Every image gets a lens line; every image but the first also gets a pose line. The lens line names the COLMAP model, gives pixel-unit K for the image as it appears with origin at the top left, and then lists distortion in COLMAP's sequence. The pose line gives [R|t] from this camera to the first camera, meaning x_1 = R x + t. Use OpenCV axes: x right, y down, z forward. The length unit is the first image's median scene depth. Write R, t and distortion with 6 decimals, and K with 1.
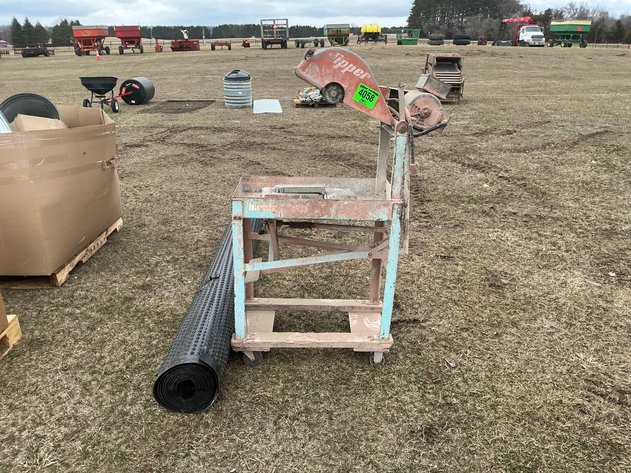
lens RADIAL K [[525.2, 0, 315.5], [0, 525.2, 236.5], [0, 0, 1]] dist [0.070361, -0.127859]
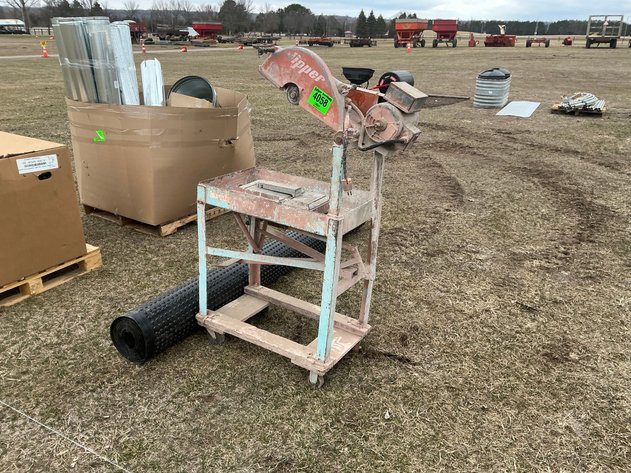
lens RADIAL K [[525.2, 0, 315.5], [0, 525.2, 236.5], [0, 0, 1]] dist [0.070361, -0.127859]
pose [[0.837914, 0.218112, -0.500327, 0.124486], [-0.213400, 0.974631, 0.067491, -0.018708], [0.502354, 0.050218, 0.863202, 0.040860]]
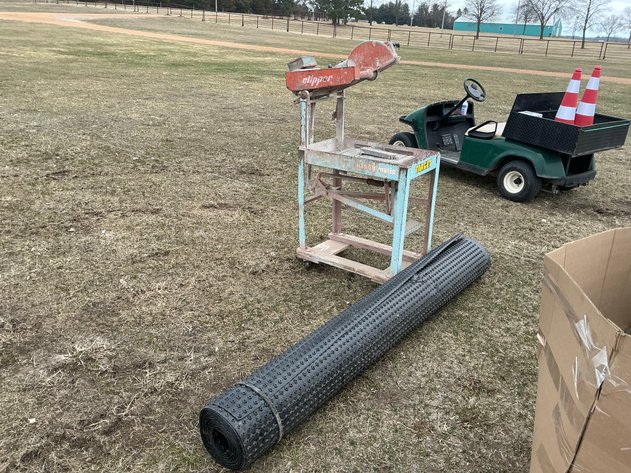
lens RADIAL K [[525.2, 0, 315.5], [0, 525.2, 236.5], [0, 0, 1]] dist [0.070361, -0.127859]
pose [[-0.796536, -0.261690, 0.545021, -0.148384], [0.157687, 0.780349, 0.605137, -0.164046], [-0.583665, 0.567956, -0.580311, 0.437422]]
